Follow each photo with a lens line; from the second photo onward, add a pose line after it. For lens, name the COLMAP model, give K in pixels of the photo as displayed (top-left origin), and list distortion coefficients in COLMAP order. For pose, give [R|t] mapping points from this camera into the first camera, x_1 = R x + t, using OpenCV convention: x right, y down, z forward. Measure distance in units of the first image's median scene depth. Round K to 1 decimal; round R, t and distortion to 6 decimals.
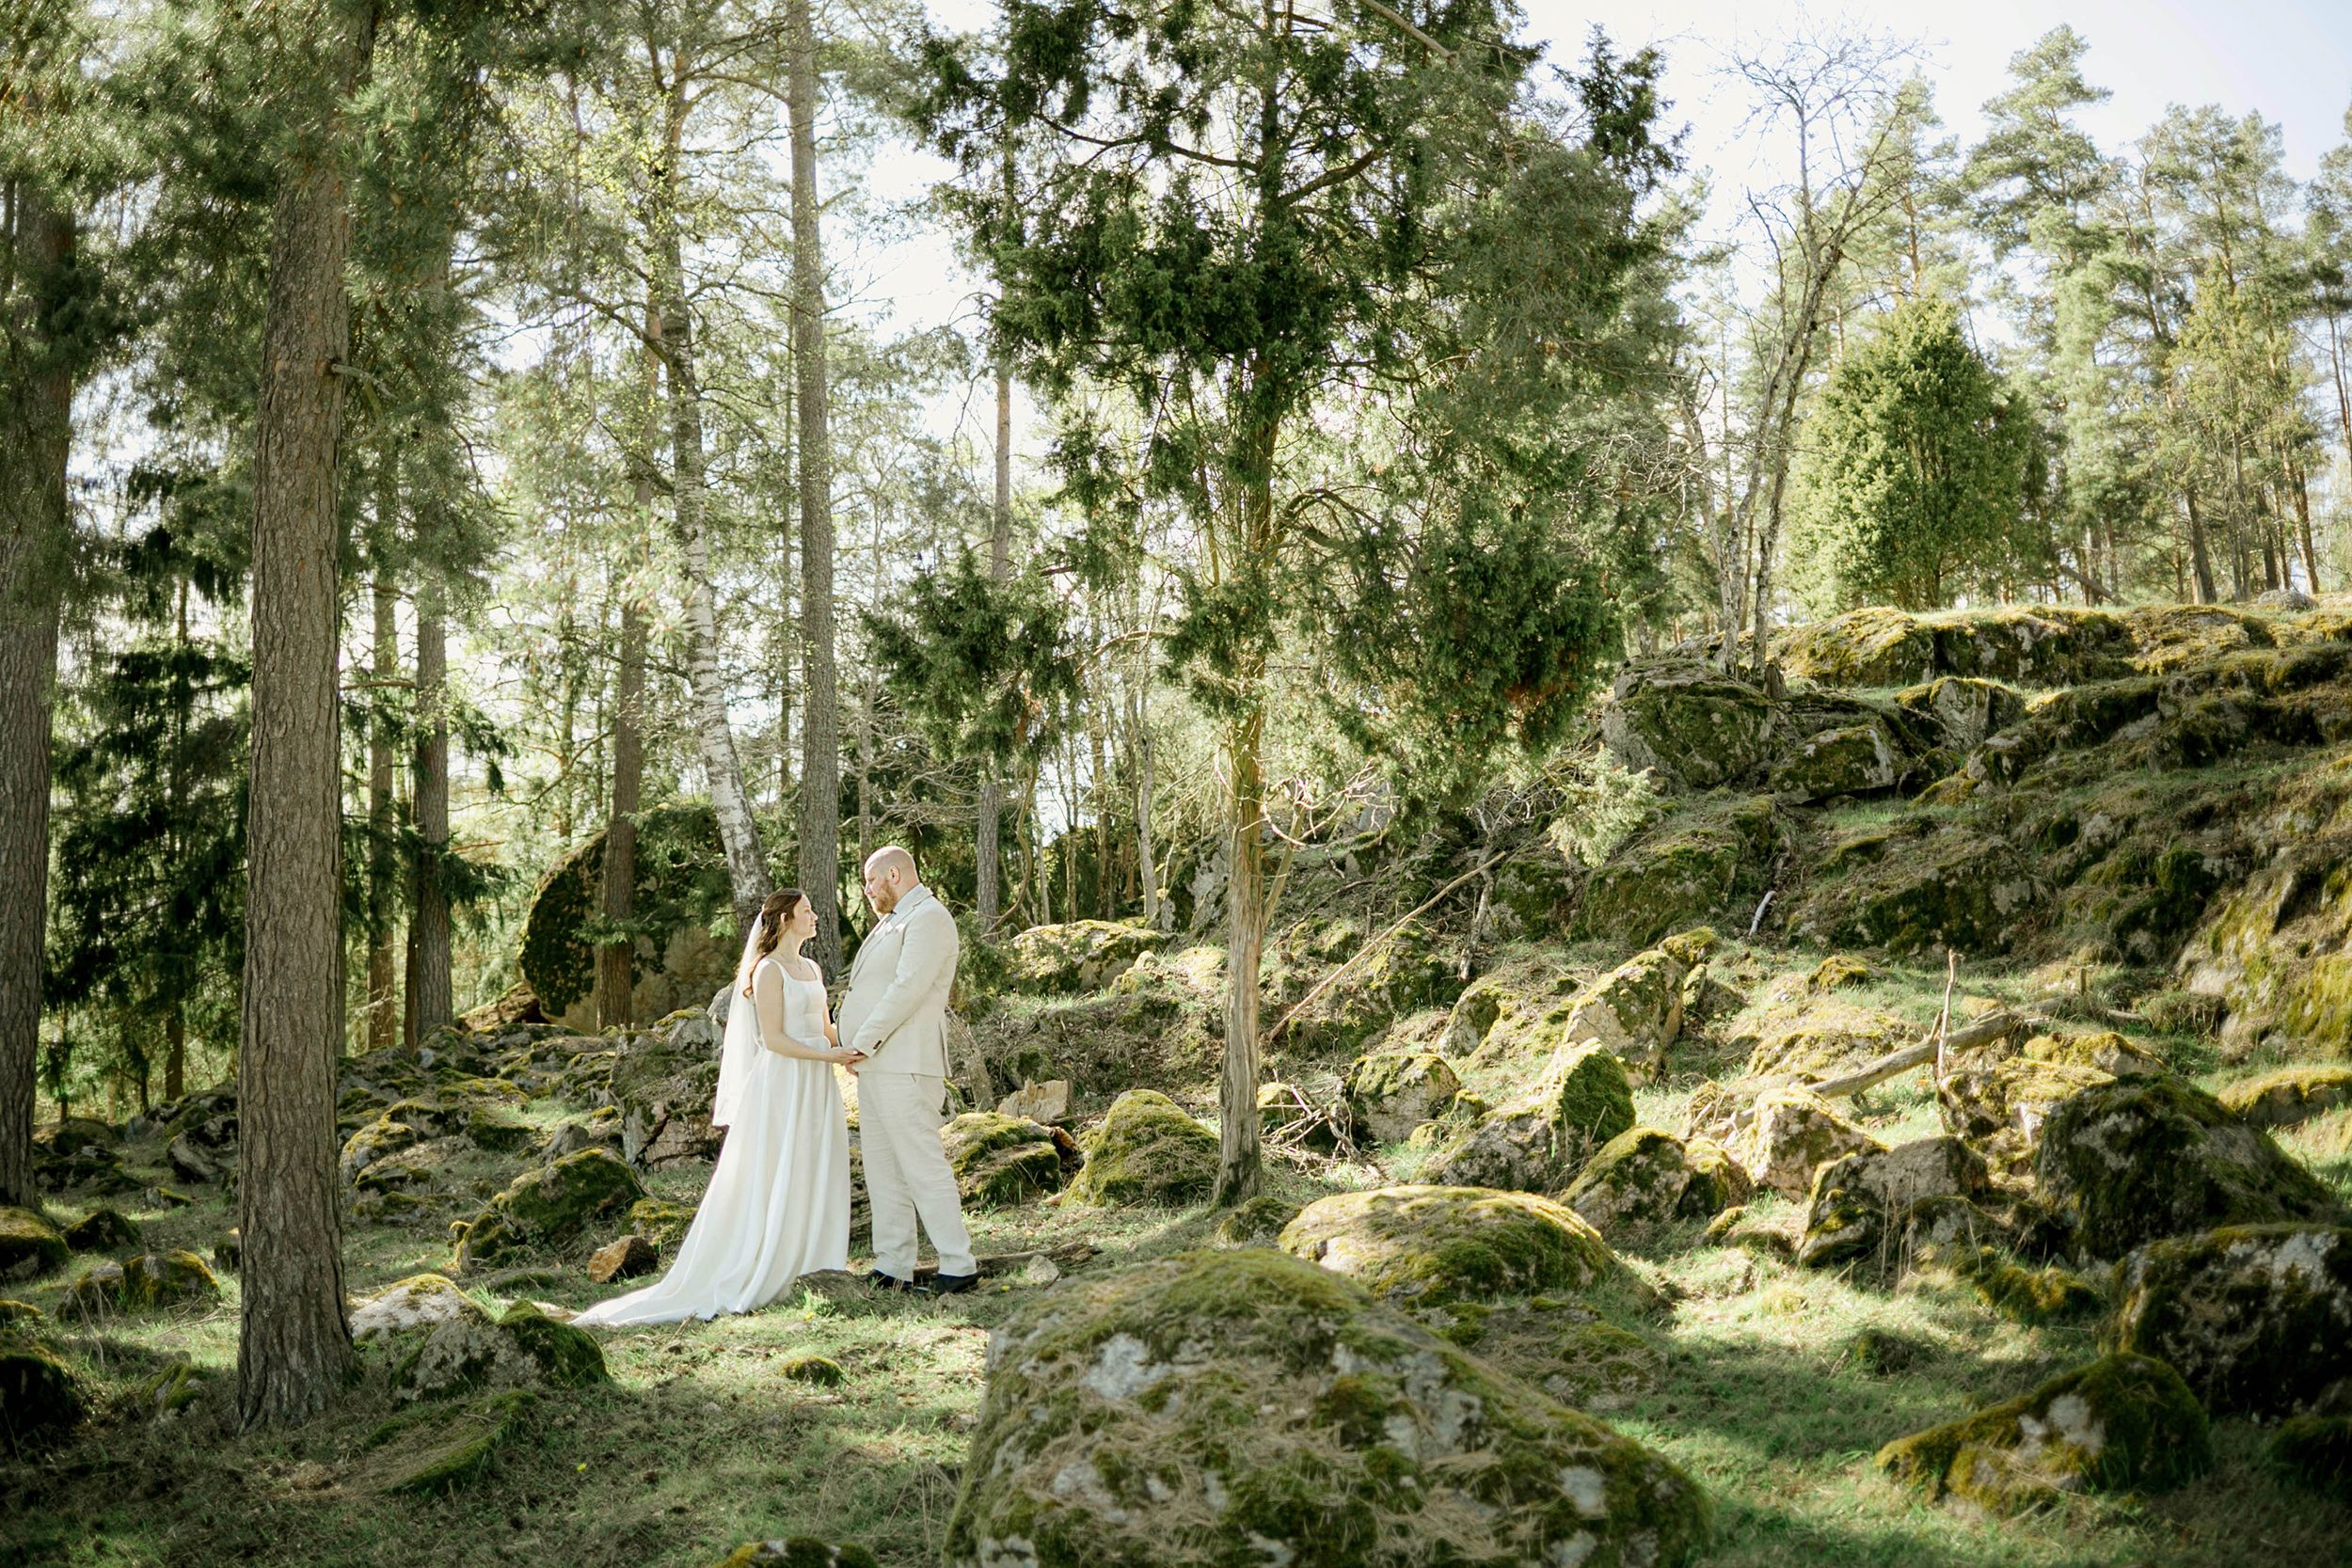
lens RADIAL K [[2265.4, 0, 1176.0], [0, 2265.4, 784.0], [0, 0, 1]] dist [-0.052821, 0.012622]
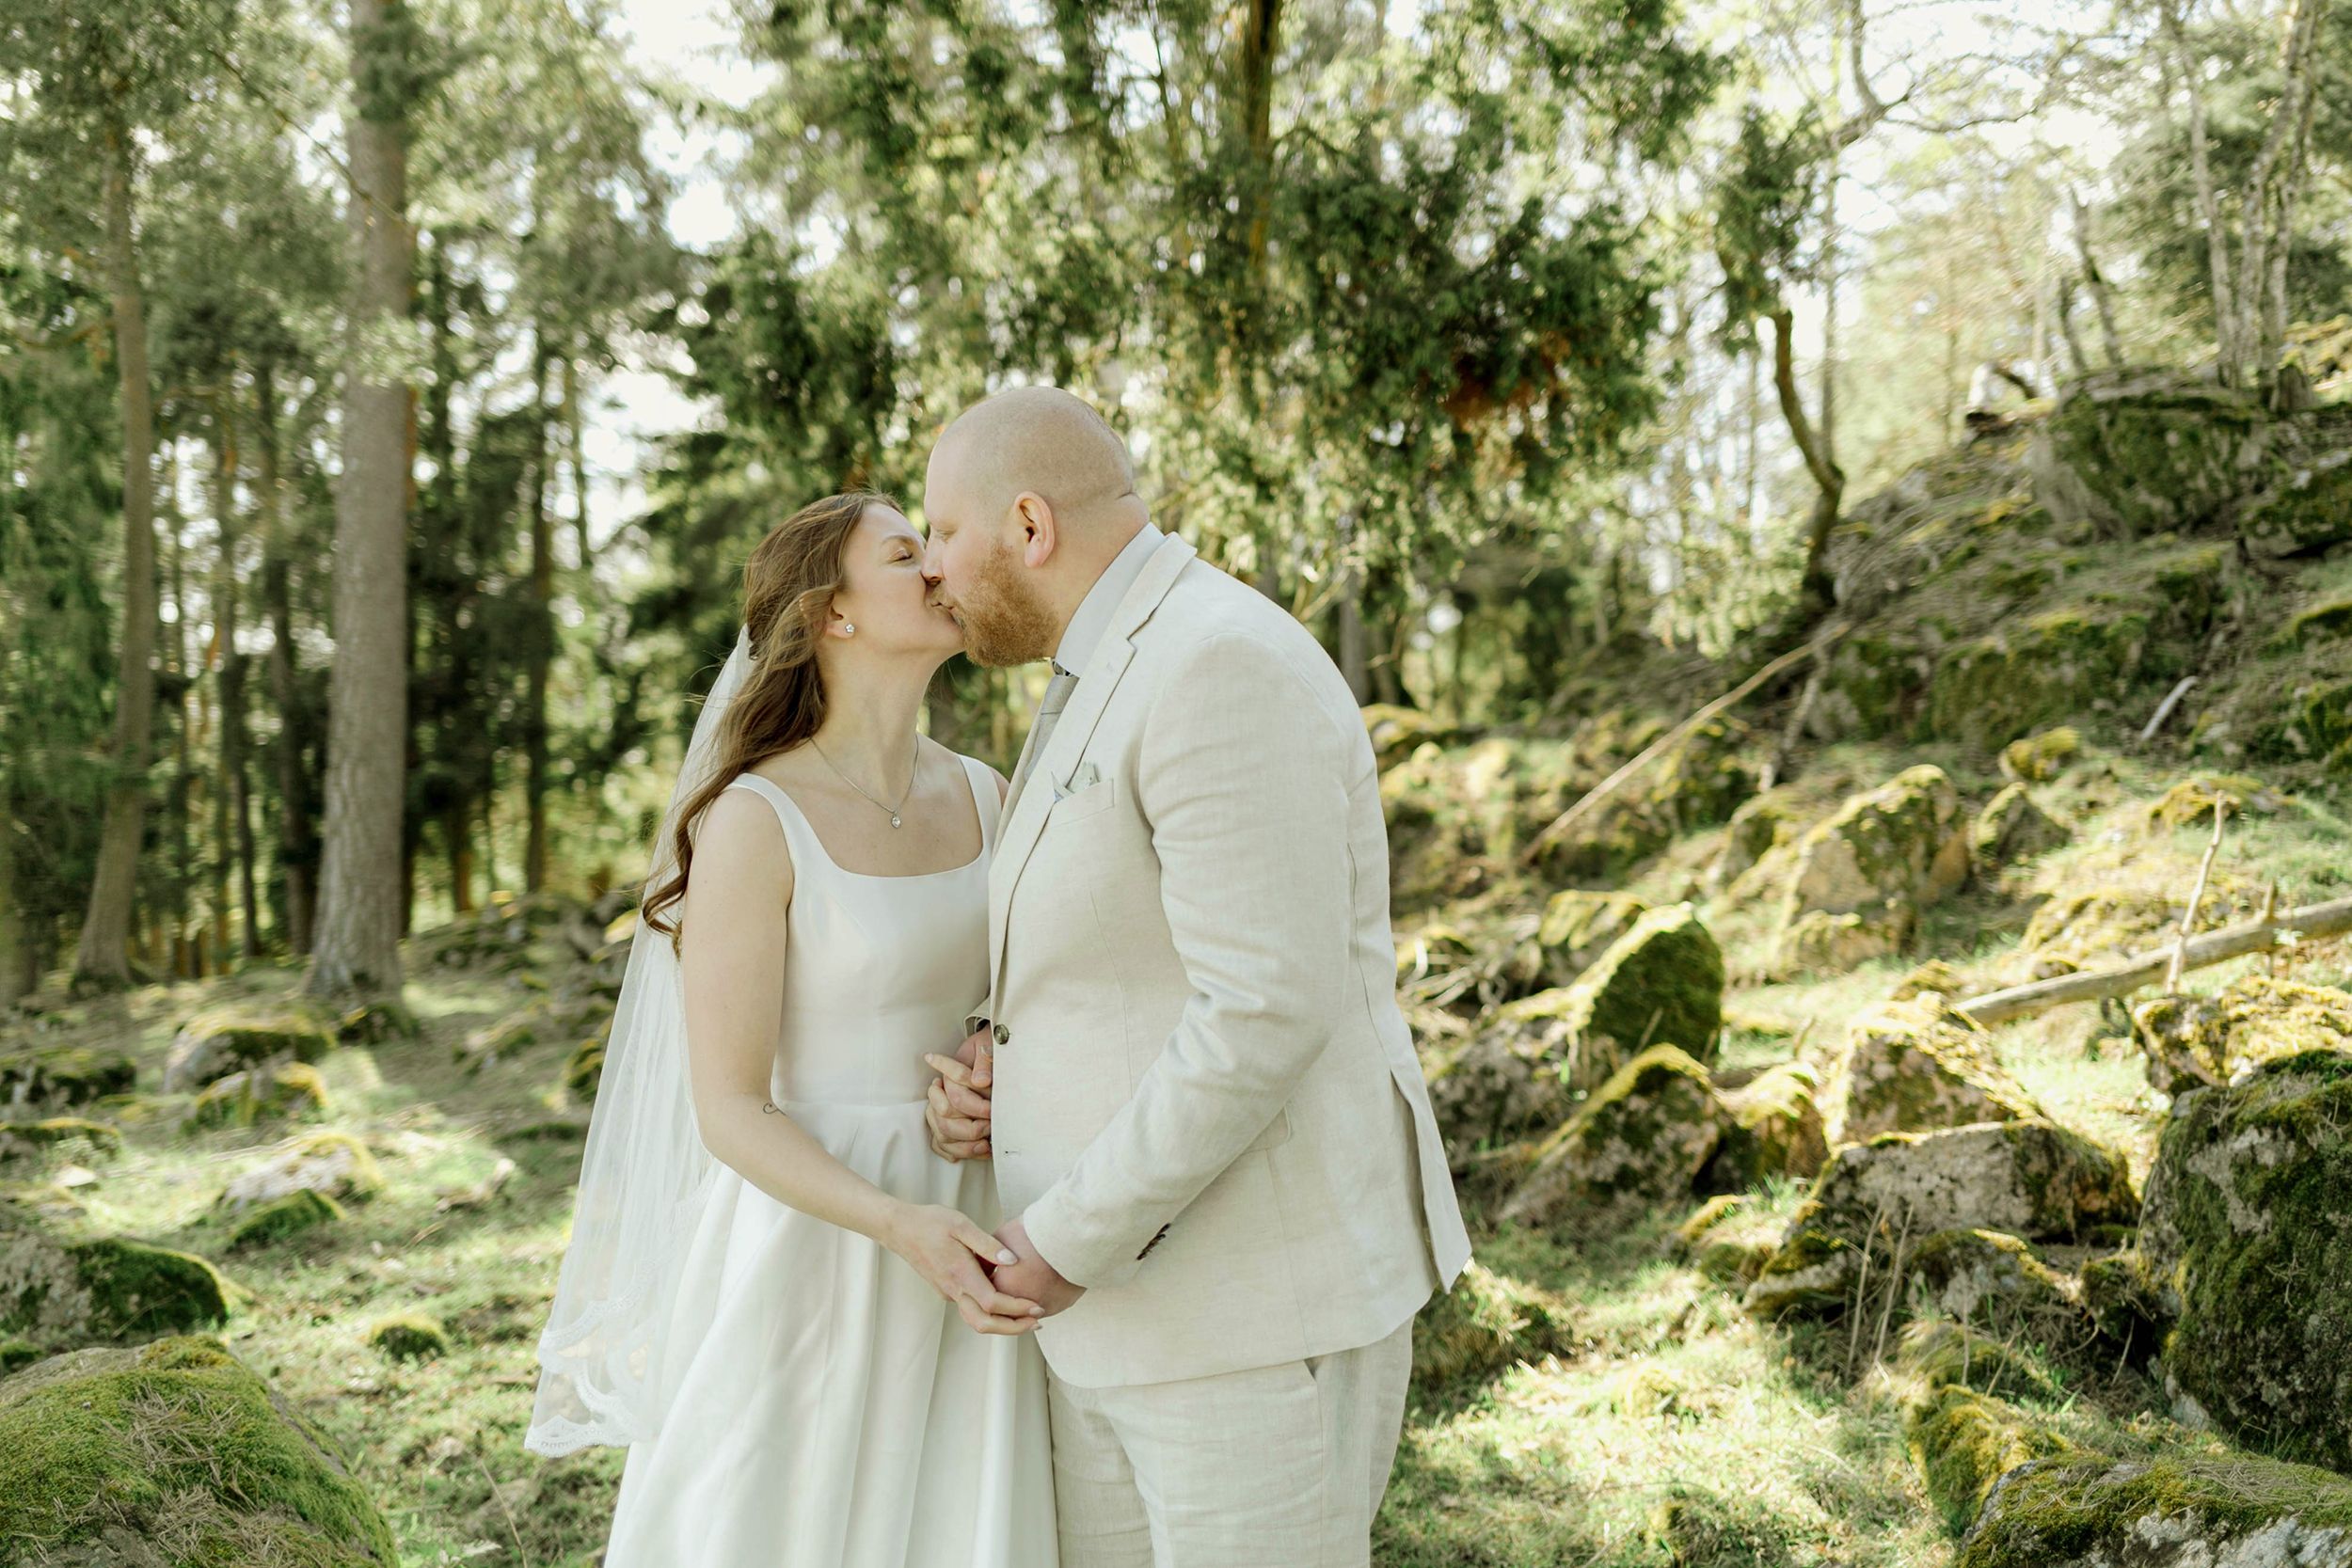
lens RADIAL K [[2242.1, 0, 1176.0], [0, 2242.1, 784.0], [0, 0, 1]] dist [0.012931, -0.013725]
pose [[0.949111, 0.014114, -0.314625, 0.189823], [0.019252, 0.994527, 0.102692, 0.001291], [0.314353, -0.103524, 0.943645, 0.228446]]
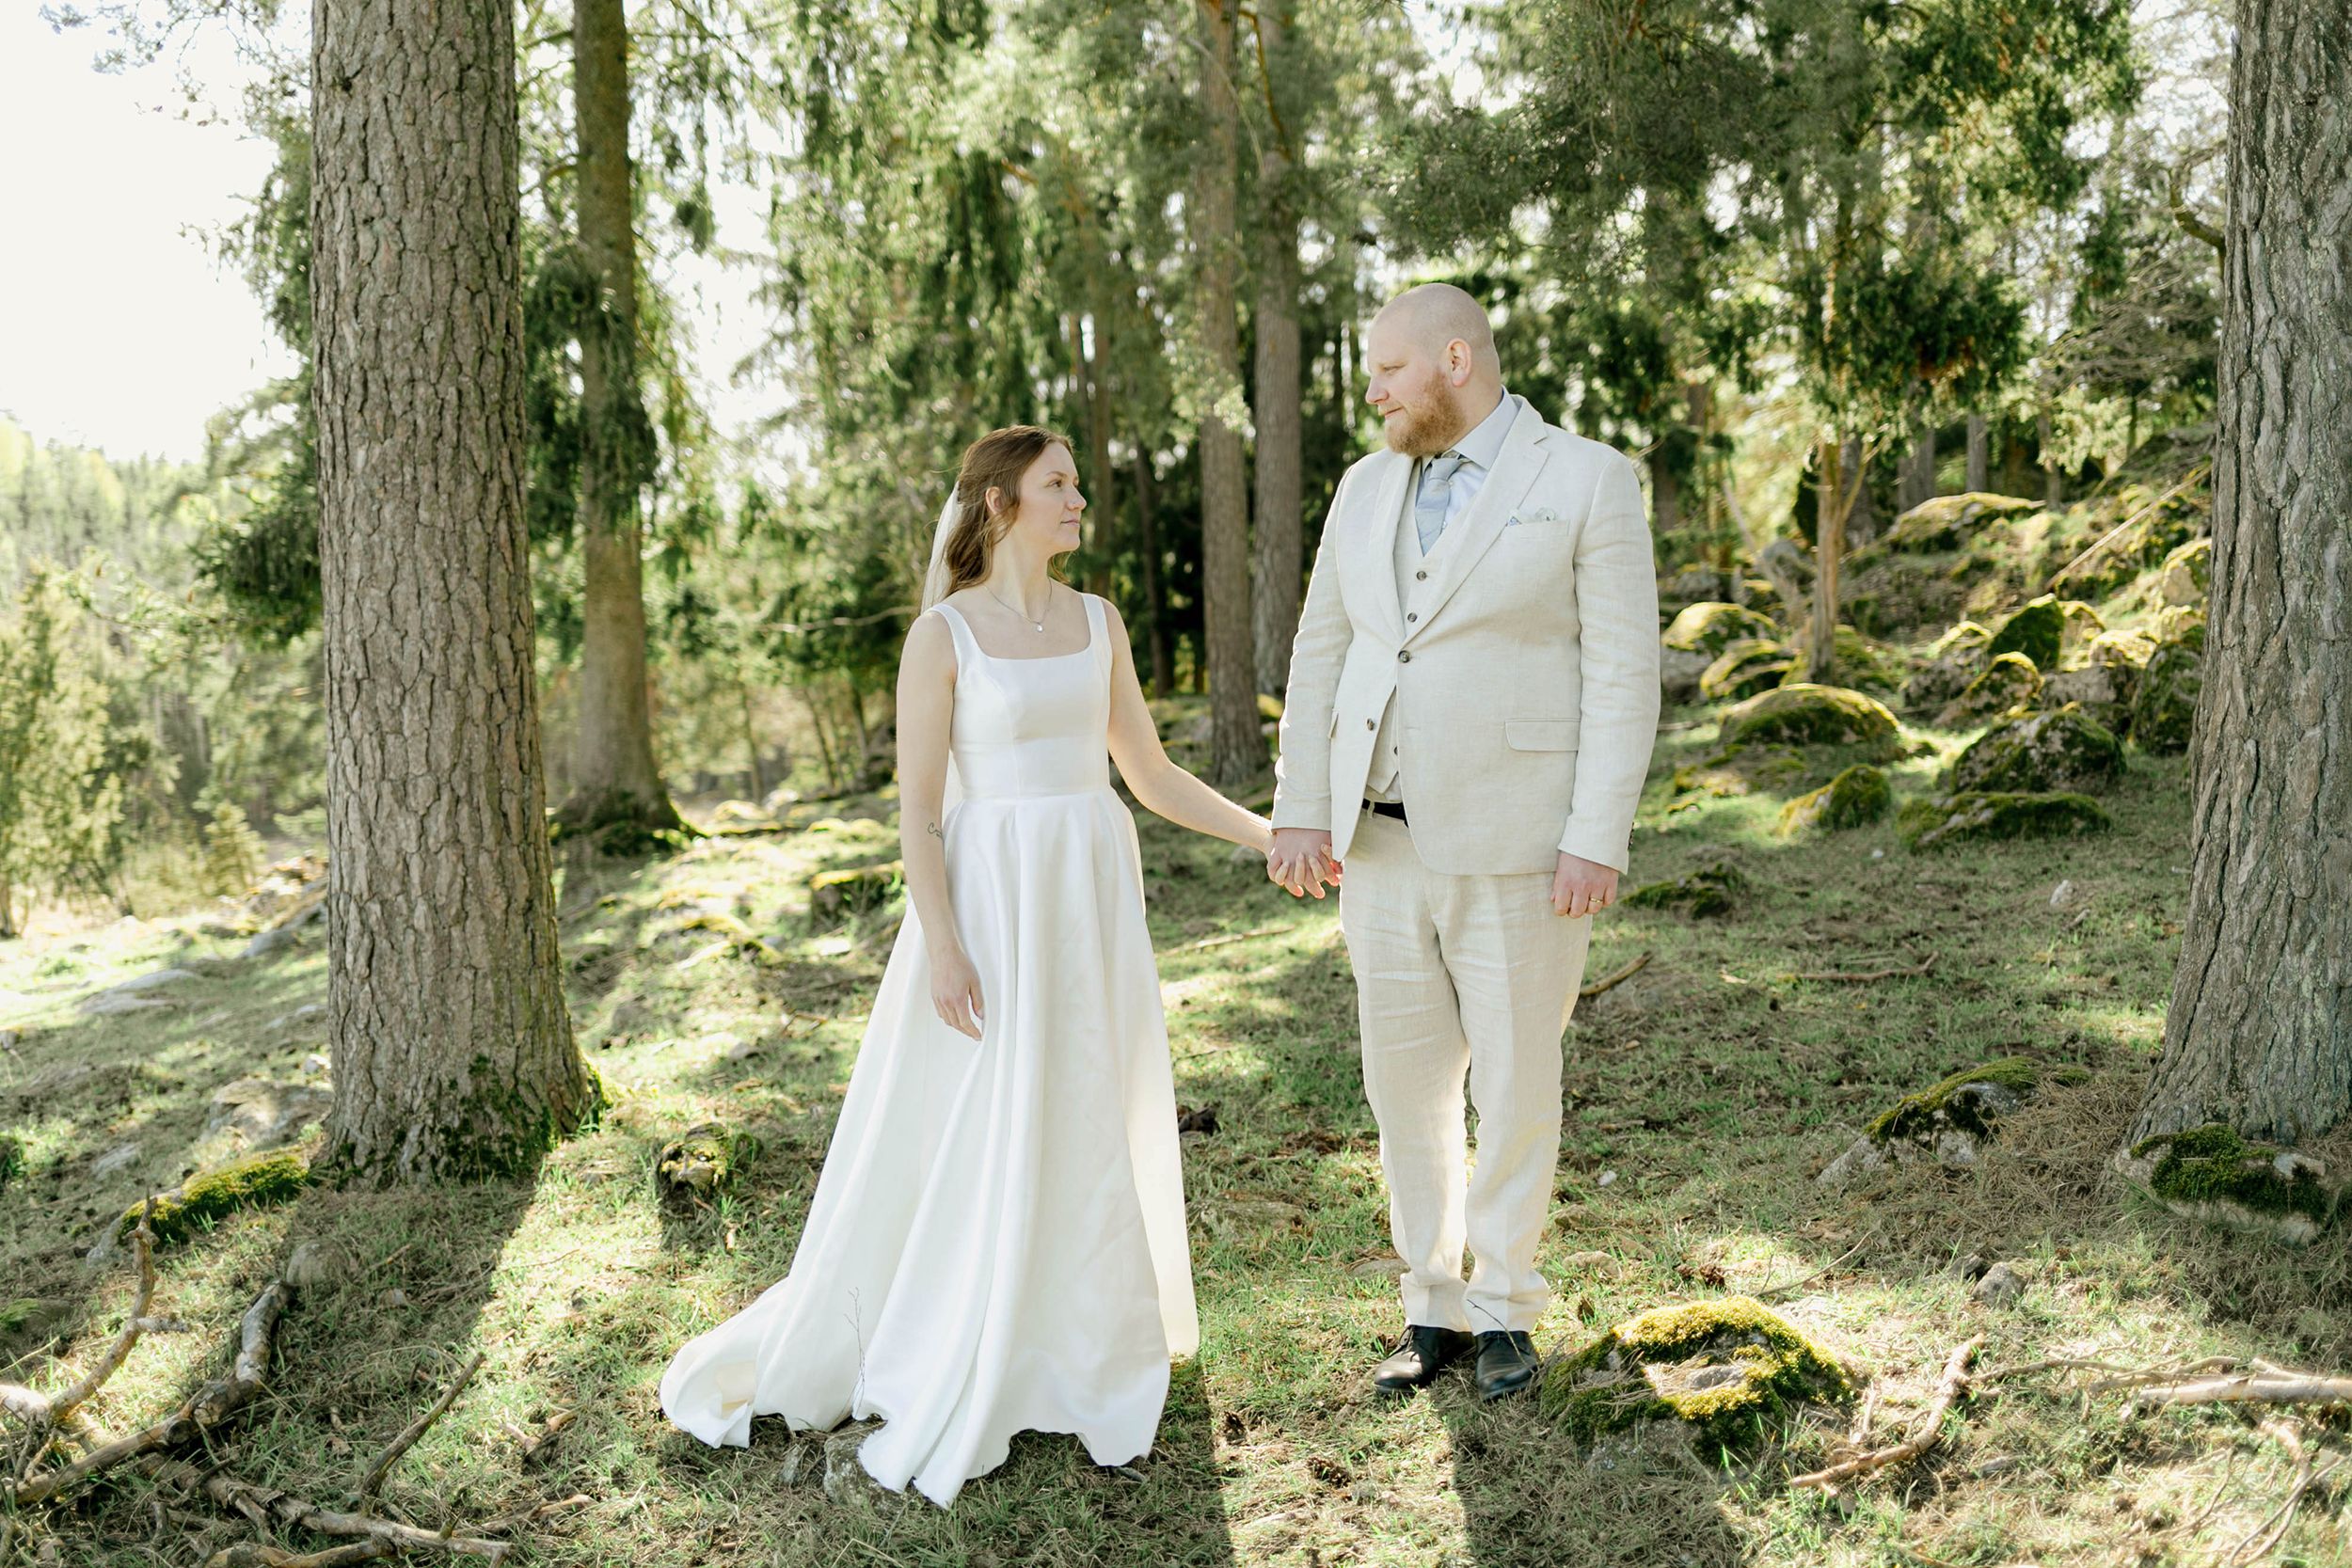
lens RADIAL K [[2265.3, 0, 1176.0], [0, 2265.3, 784.0], [0, 0, 1]] dist [0.014755, 0.004037]
pose [[0.807791, 0.053183, -0.587065, 0.445181], [0.068270, 0.980779, 0.182789, -0.054585], [0.585502, -0.187734, 0.788634, -0.372956]]
